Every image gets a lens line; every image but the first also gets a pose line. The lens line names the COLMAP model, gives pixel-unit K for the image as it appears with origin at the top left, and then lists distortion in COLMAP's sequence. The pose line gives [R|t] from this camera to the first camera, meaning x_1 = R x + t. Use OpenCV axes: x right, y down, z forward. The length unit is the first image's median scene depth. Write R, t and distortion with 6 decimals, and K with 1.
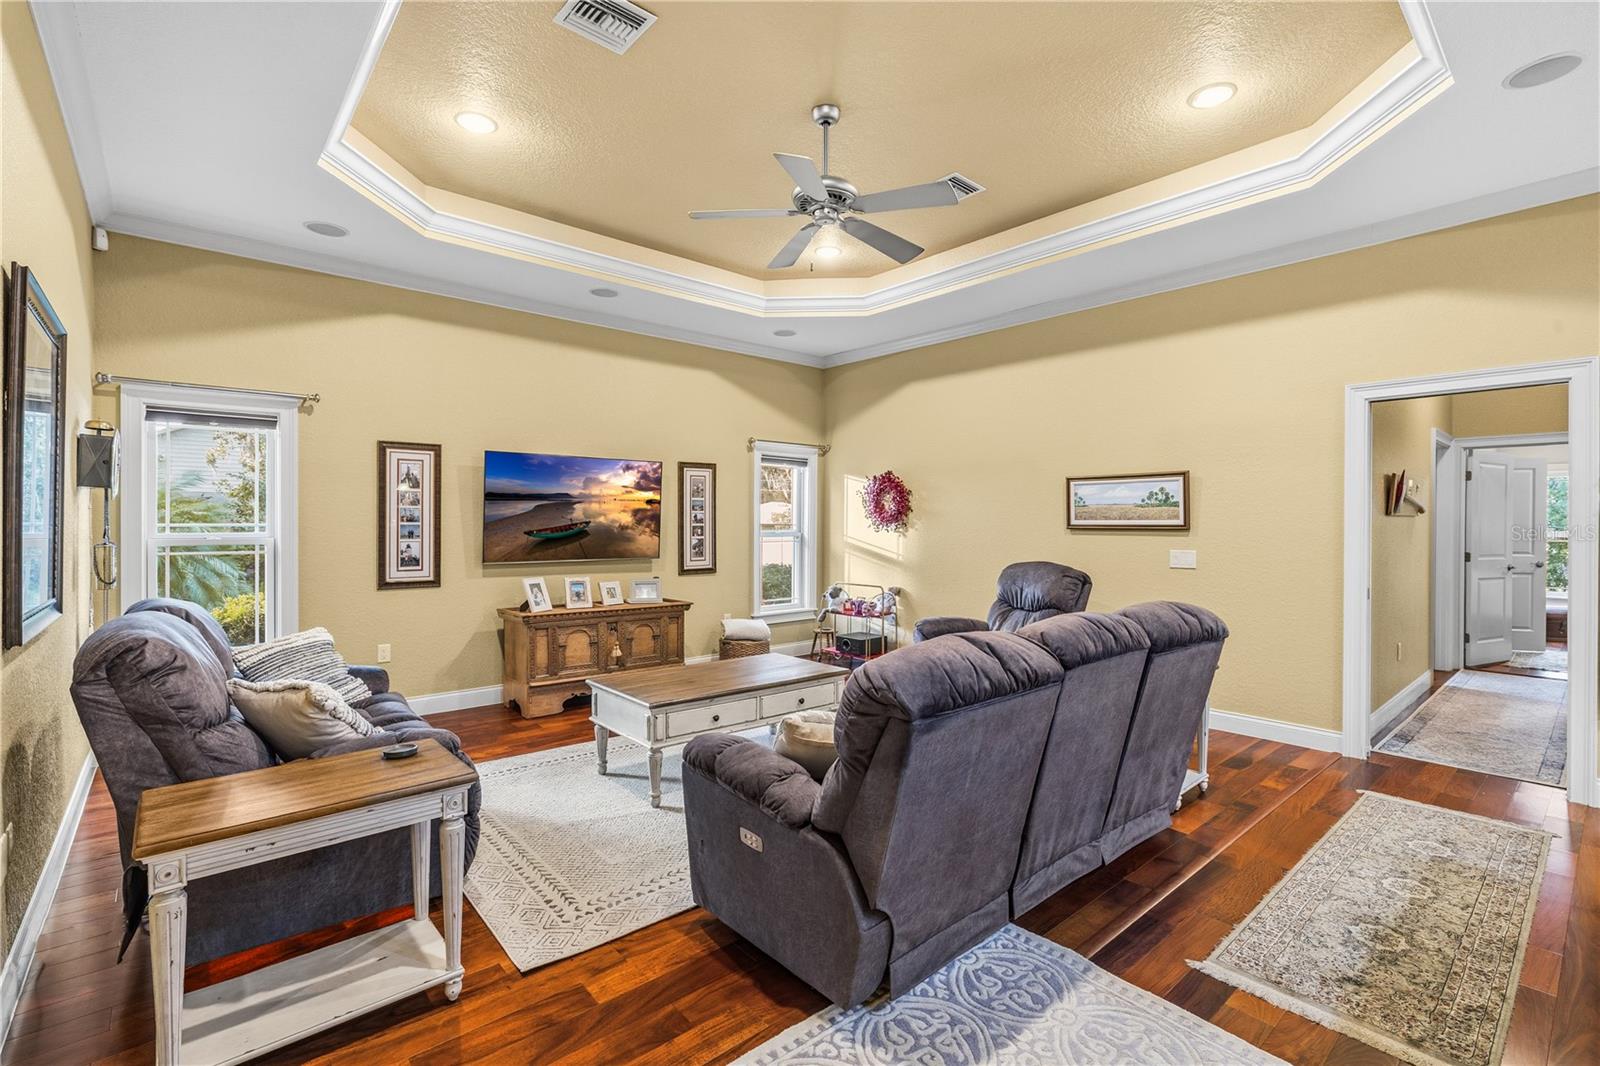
lens RADIAL K [[717.2, 0, 815.9], [0, 717.2, 529.5], [0, 0, 1]] dist [-0.007889, 0.001764]
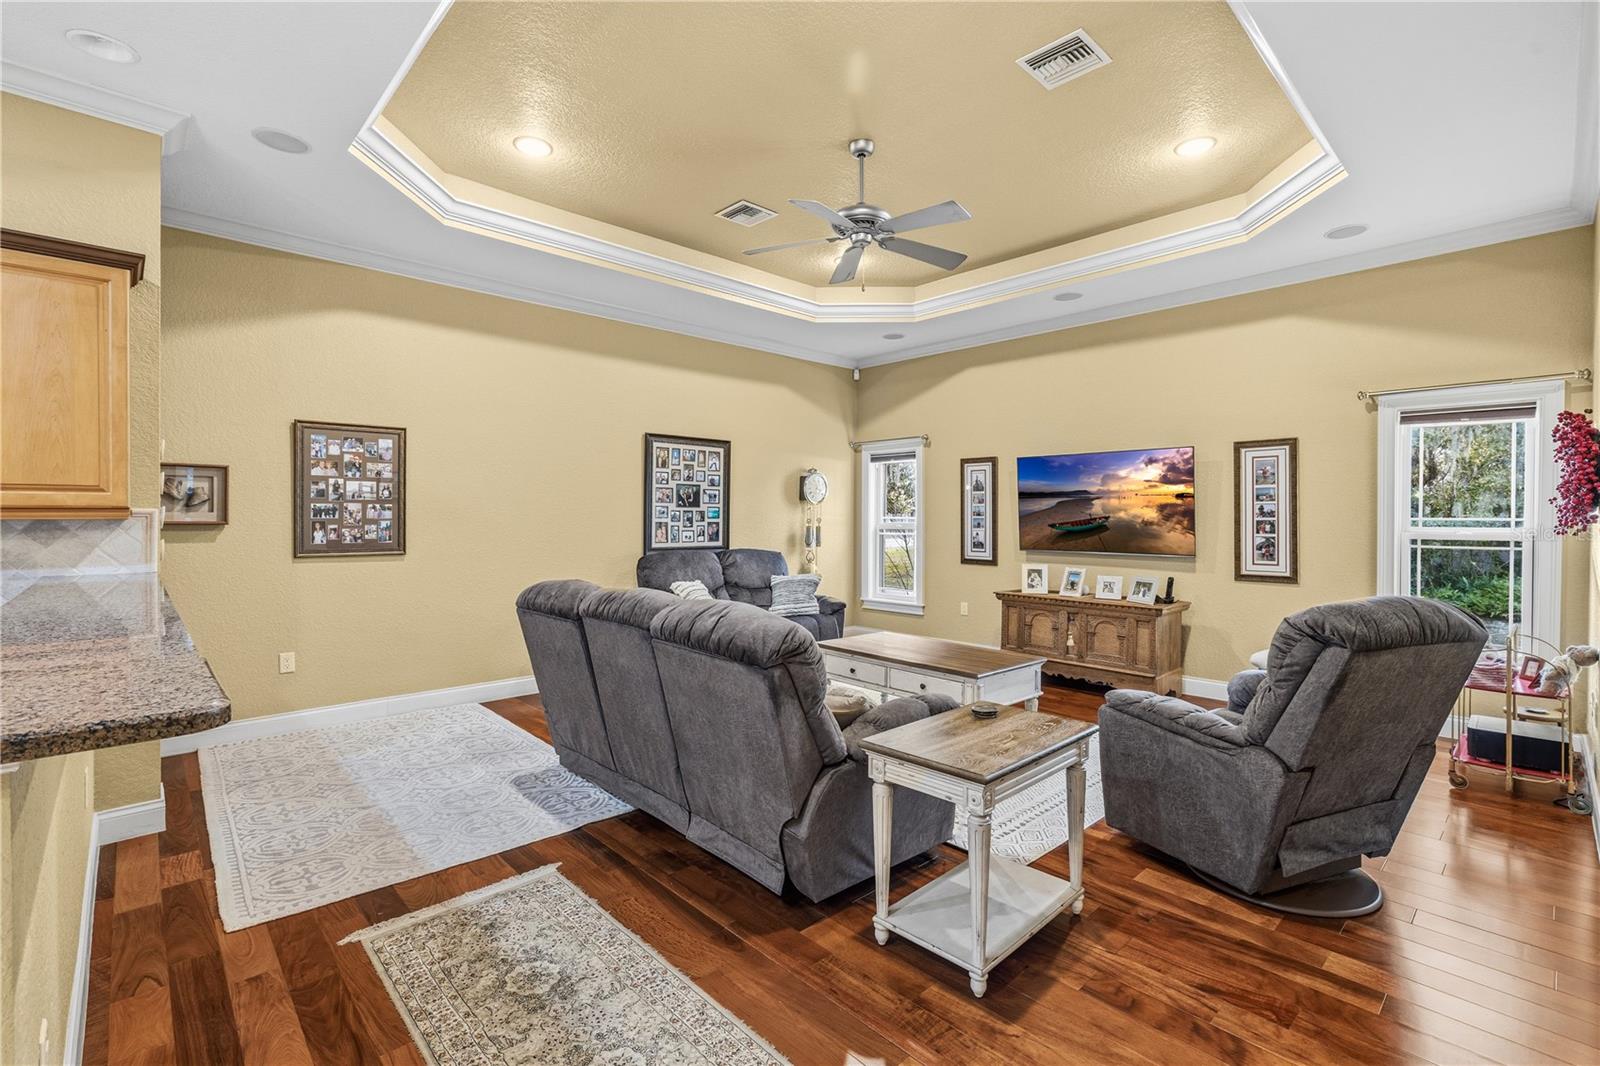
lens RADIAL K [[717.2, 0, 814.1], [0, 717.2, 523.5], [0, 0, 1]] dist [-0.007889, 0.001764]
pose [[0.052019, 0.017012, -0.998501, 0.697630], [-0.016906, 0.999727, 0.016152, -0.011044], [0.998503, 0.016041, 0.052292, 0.531738]]
